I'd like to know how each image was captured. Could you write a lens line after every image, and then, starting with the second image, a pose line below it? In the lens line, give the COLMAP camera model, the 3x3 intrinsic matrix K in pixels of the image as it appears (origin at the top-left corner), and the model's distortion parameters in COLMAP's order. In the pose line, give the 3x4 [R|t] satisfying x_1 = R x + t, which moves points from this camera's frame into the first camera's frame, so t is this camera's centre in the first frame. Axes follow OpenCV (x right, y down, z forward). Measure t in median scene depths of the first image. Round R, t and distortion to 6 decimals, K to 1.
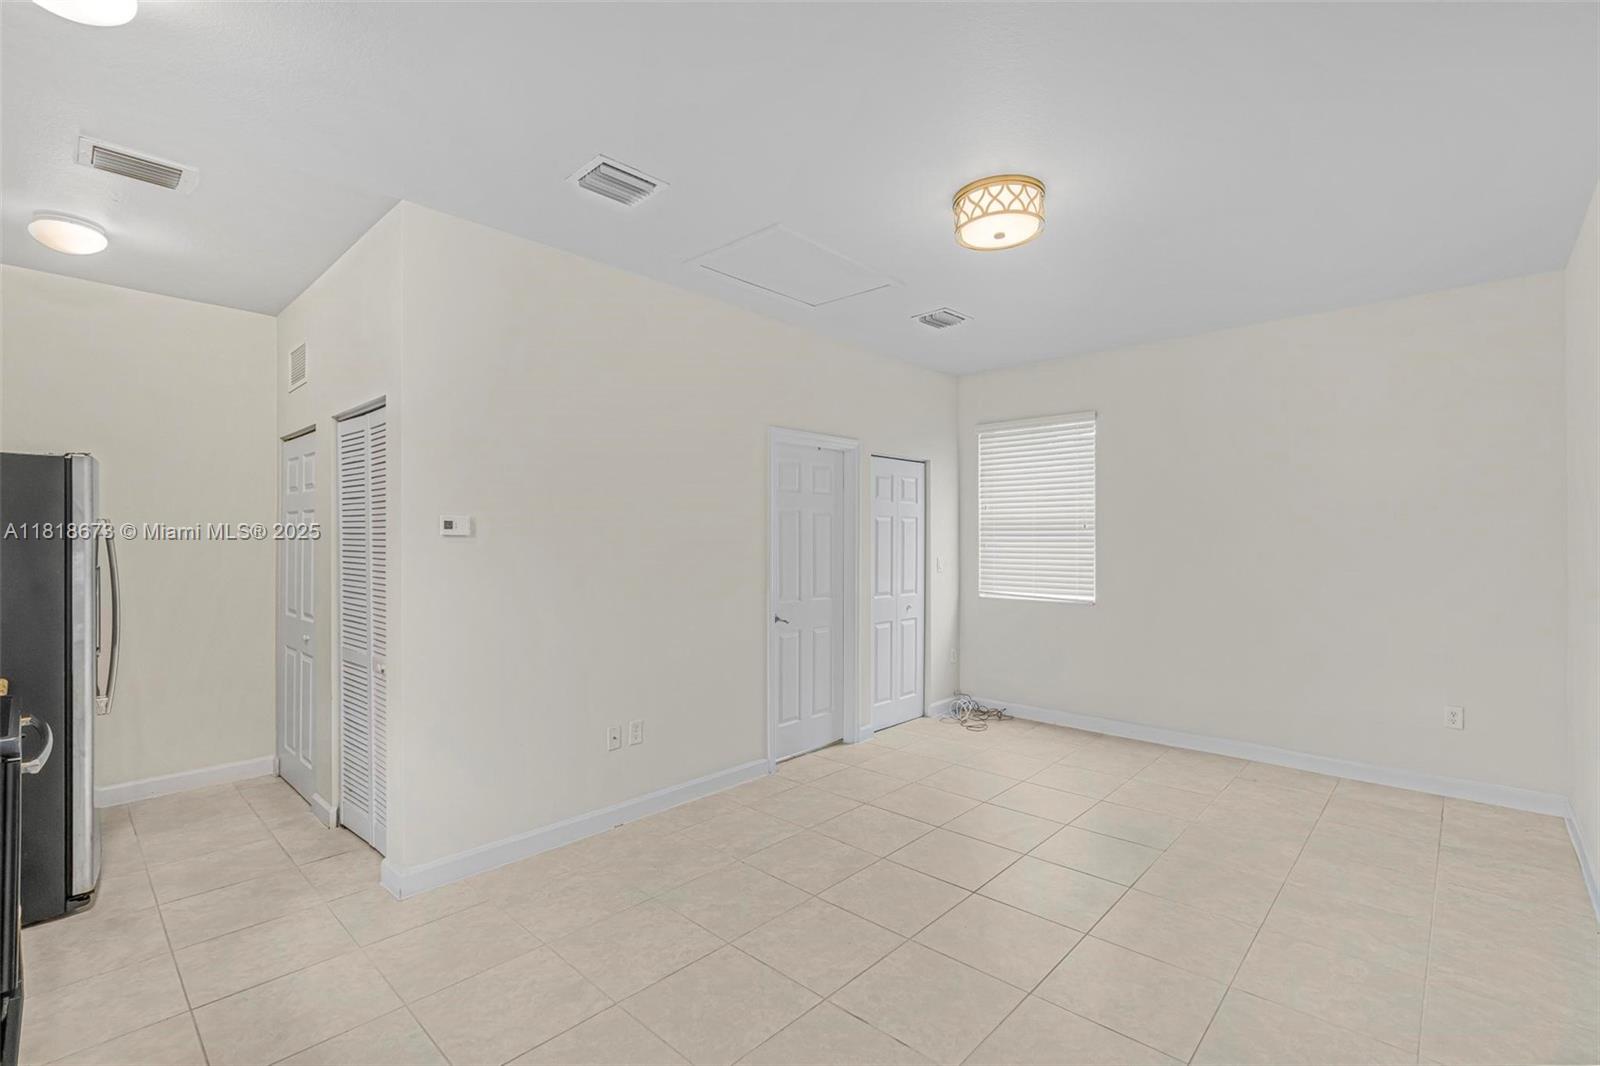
lens RADIAL K [[718.6, 0, 804.4], [0, 718.6, 536.5], [0, 0, 1]] dist [-0.010192, 0.000358]
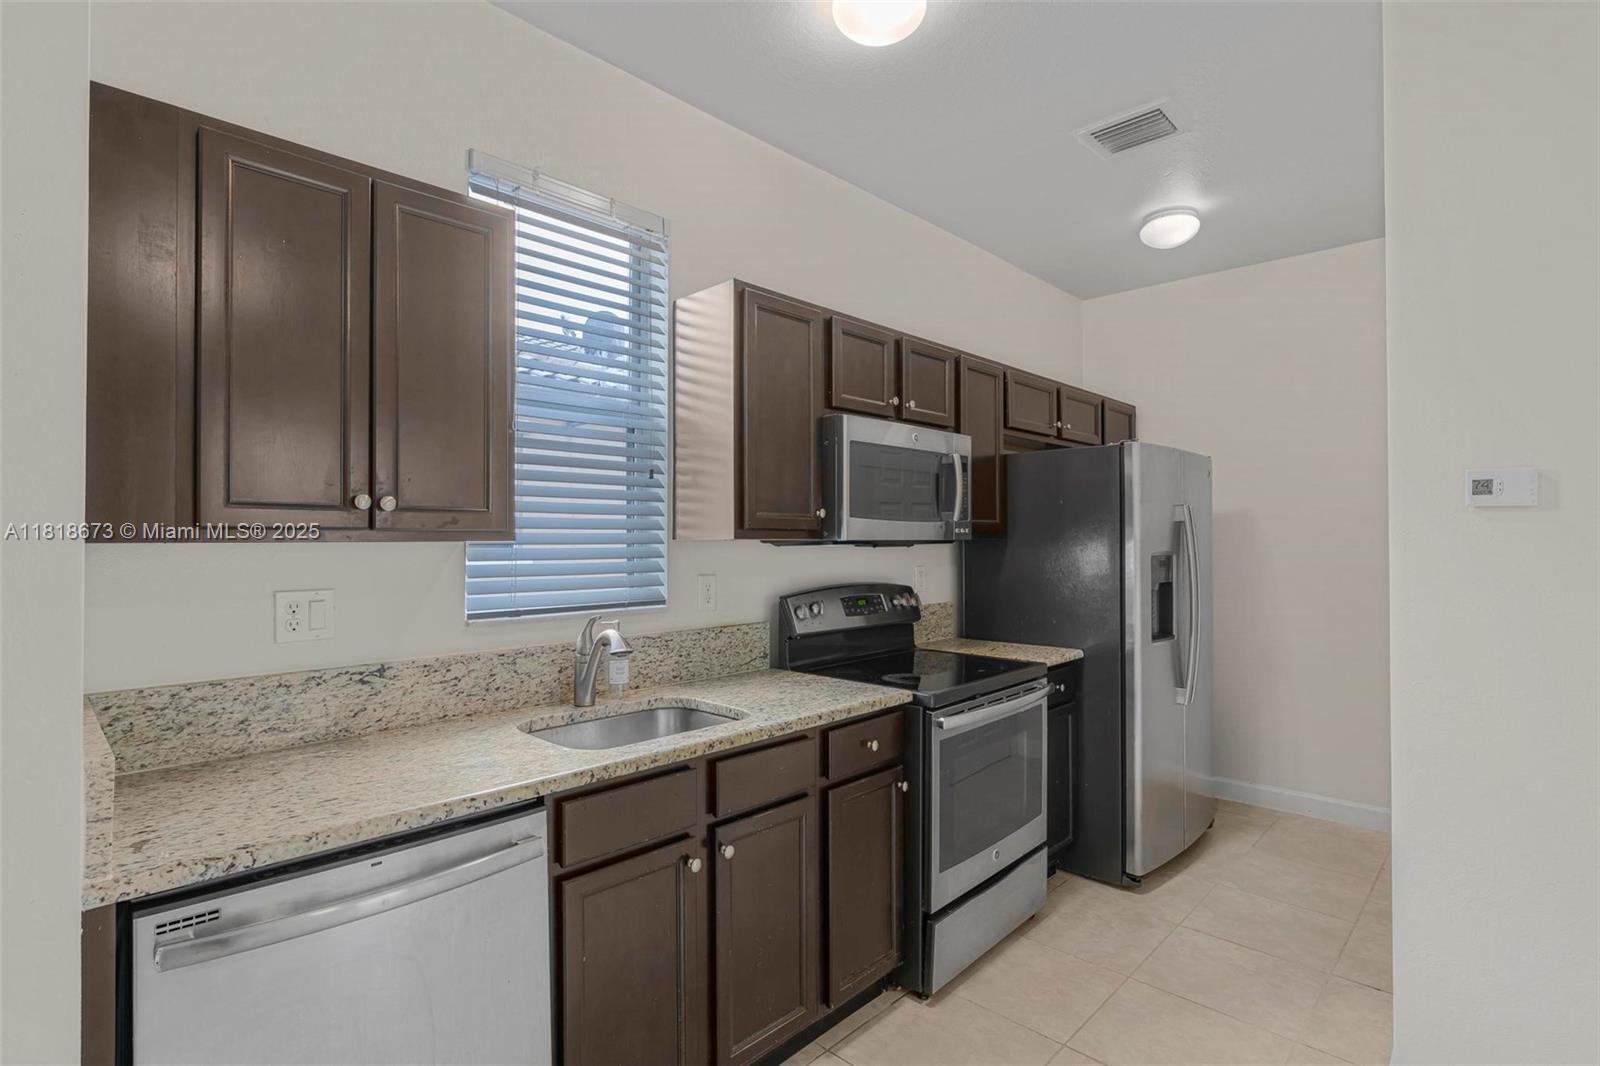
lens RADIAL K [[766.3, 0, 800.0], [0, 766.3, 533.0], [0, 0, 1]] dist [-0.000616, -0.000331]
pose [[-0.016006, -0.007468, -0.999844, 0.064202], [0.002571, 0.999968, -0.007510, 0.016891], [0.999869, -0.002691, -0.015986, 0.407844]]
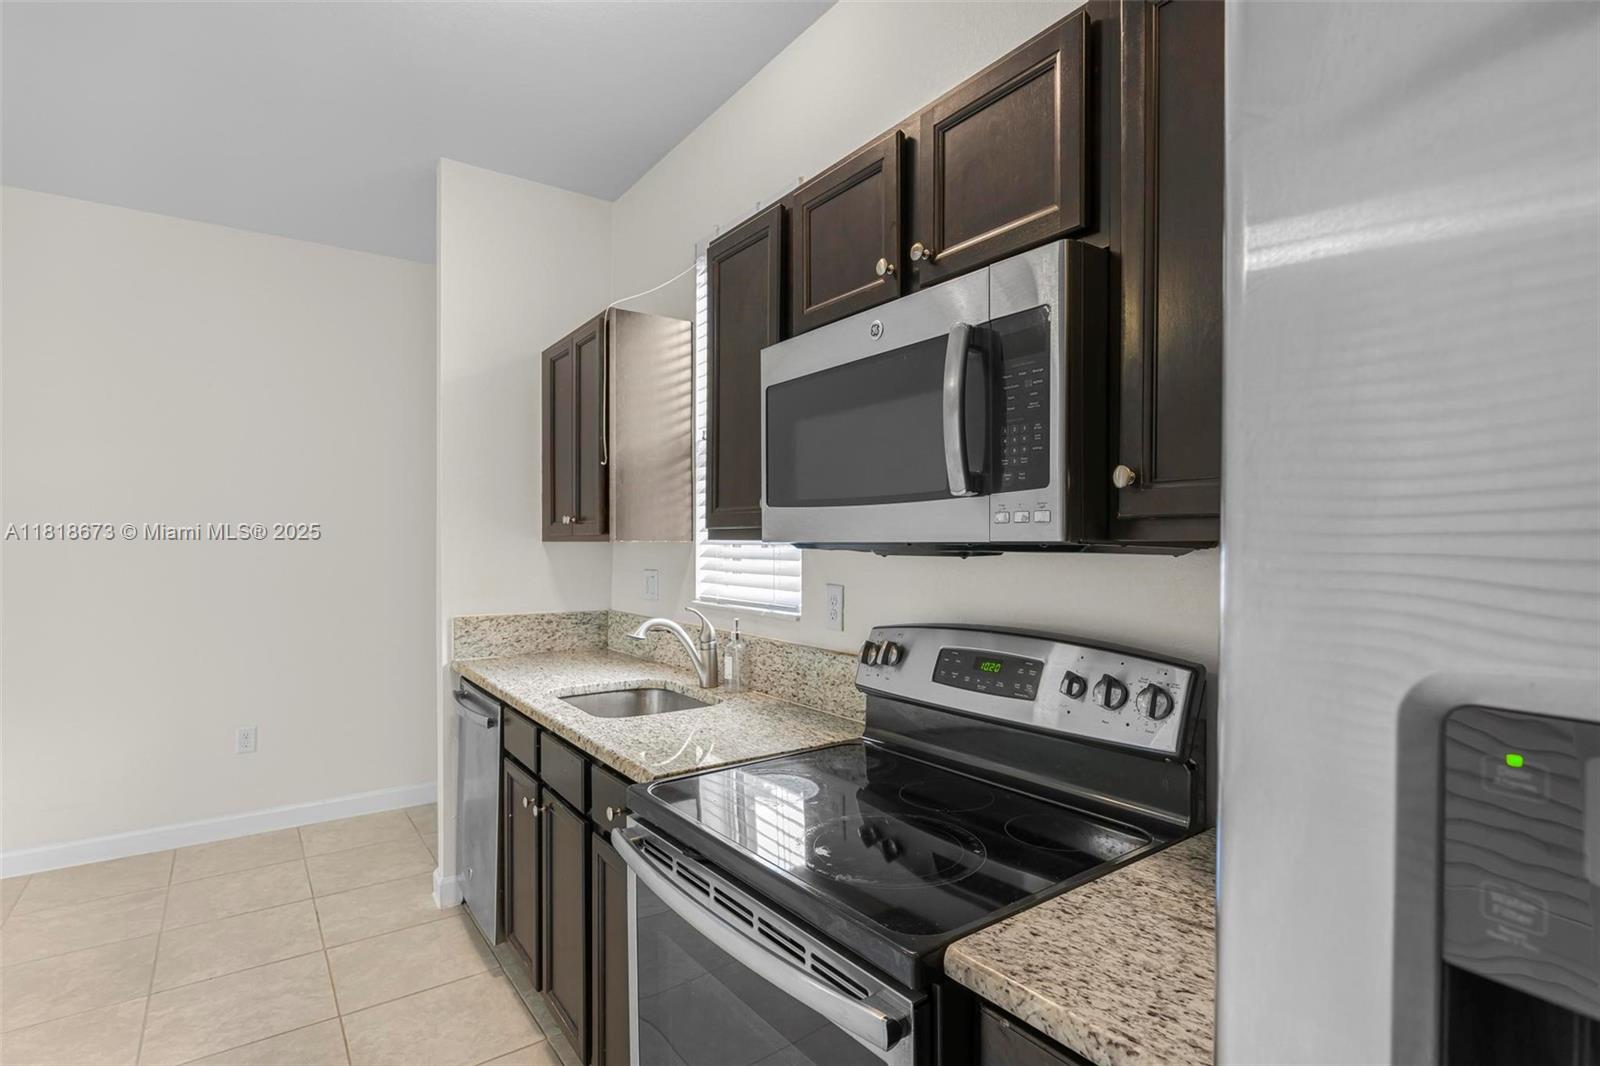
lens RADIAL K [[766.3, 0, 800.0], [0, 766.3, 533.0], [0, 0, 1]] dist [-0.000616, -0.000331]
pose [[-0.983448, 0.003450, 0.181160, -0.698620], [0.001554, 0.999943, -0.010609, 0.017766], [-0.181186, -0.010152, -0.983396, 0.861177]]
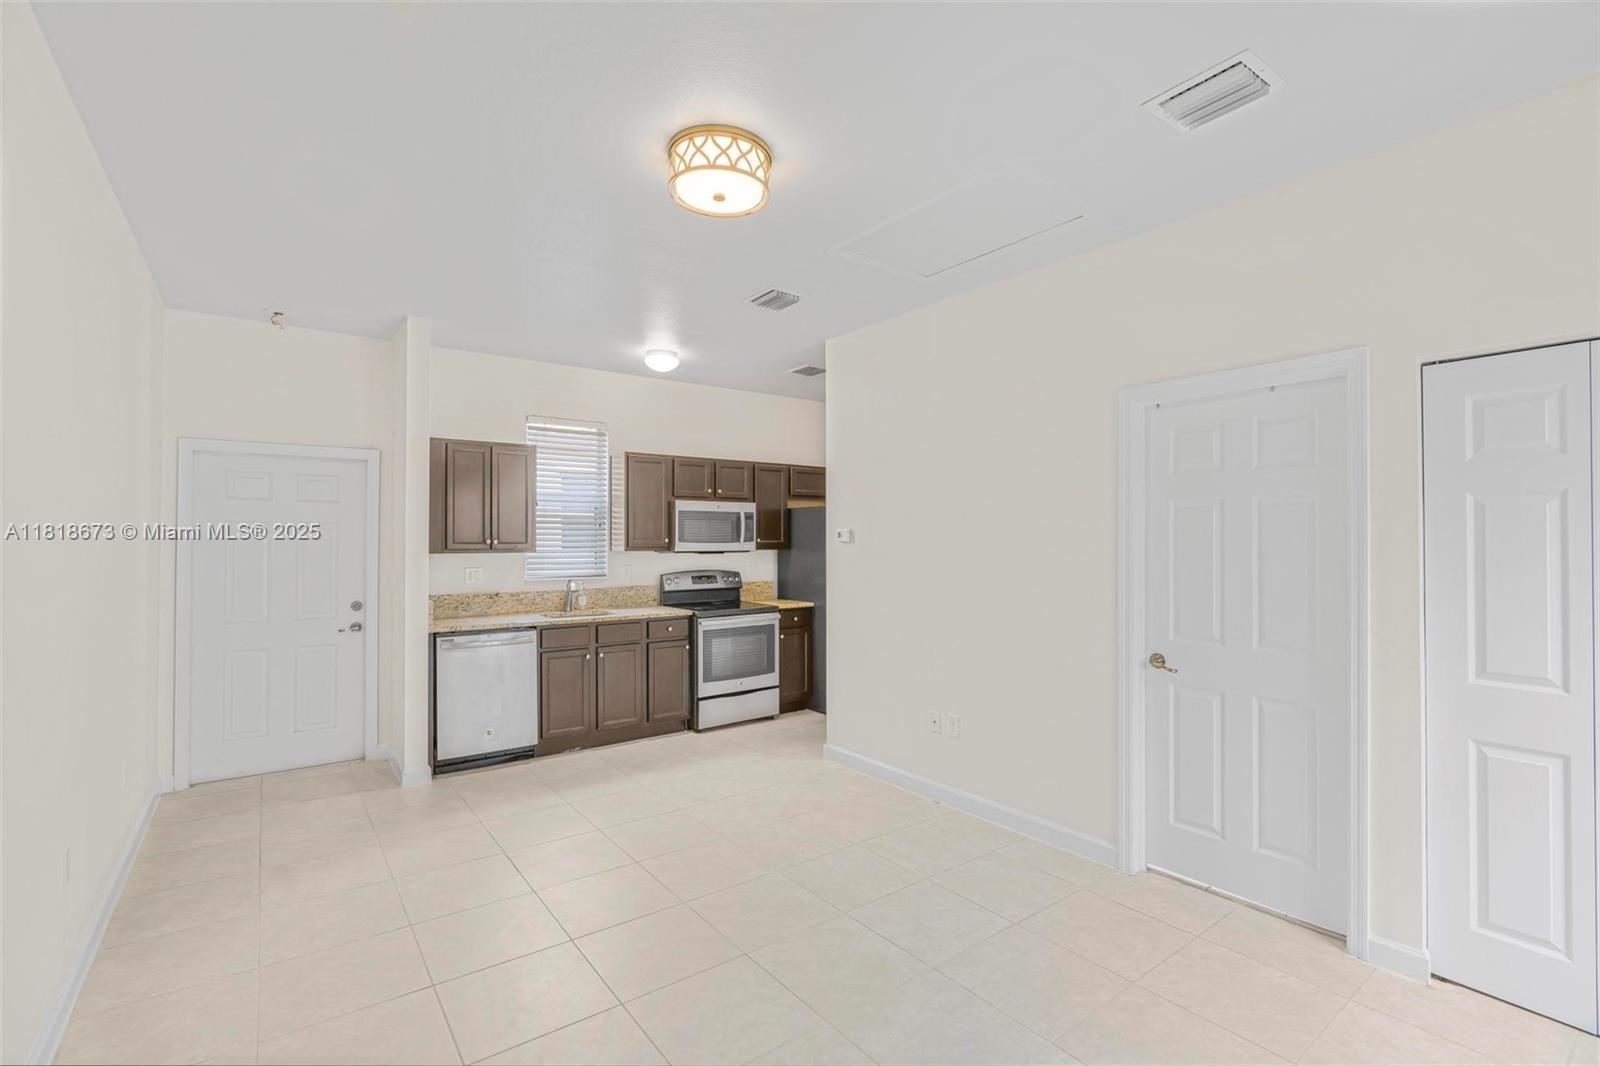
lens RADIAL K [[718.6, 0, 804.4], [0, 718.6, 536.5], [0, 0, 1]] dist [-0.010192, 0.000358]
pose [[-0.175407, -0.005449, -0.984481, 0.857753], [0.003568, 0.999975, -0.006170, -0.002710], [0.984489, -0.004595, -0.175383, 0.973112]]
